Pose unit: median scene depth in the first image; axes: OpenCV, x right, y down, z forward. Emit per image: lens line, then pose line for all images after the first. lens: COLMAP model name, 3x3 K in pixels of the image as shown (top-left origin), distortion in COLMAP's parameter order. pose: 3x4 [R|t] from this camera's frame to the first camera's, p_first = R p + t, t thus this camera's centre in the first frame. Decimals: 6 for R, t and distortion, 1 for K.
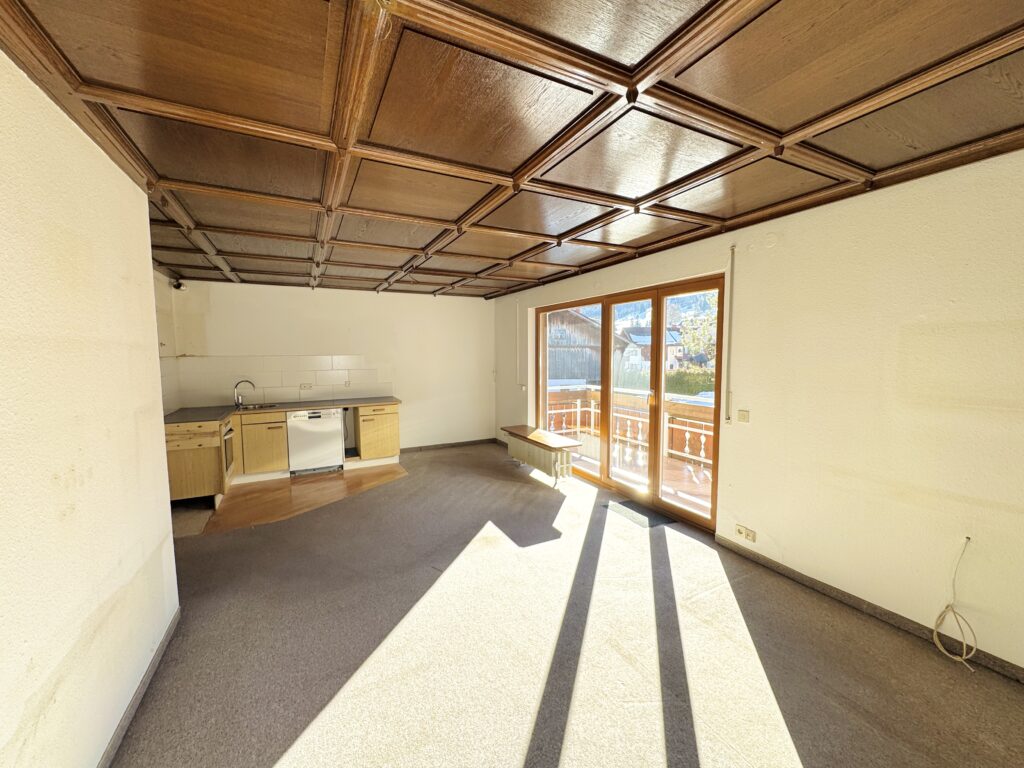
lens RADIAL K [[406.9, 0, 512.0], [0, 406.9, 384.0], [0, 0, 1]] dist [-0.001400, -0.000232]
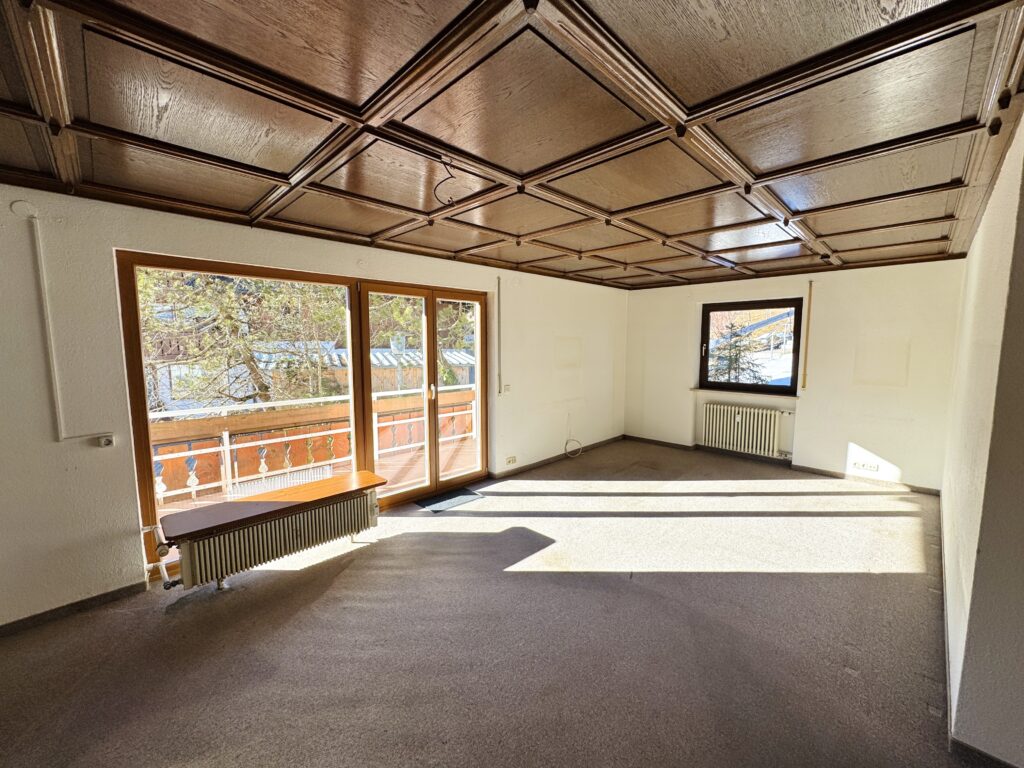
lens RADIAL K [[406.9, 0, 512.0], [0, 406.9, 384.0], [0, 0, 1]] dist [-0.001400, -0.000232]
pose [[-0.295946, -0.090252, 0.950931, -0.645643], [0.078657, 0.989843, 0.118424, -0.086003], [-0.951960, 0.109845, -0.285841, 0.987505]]
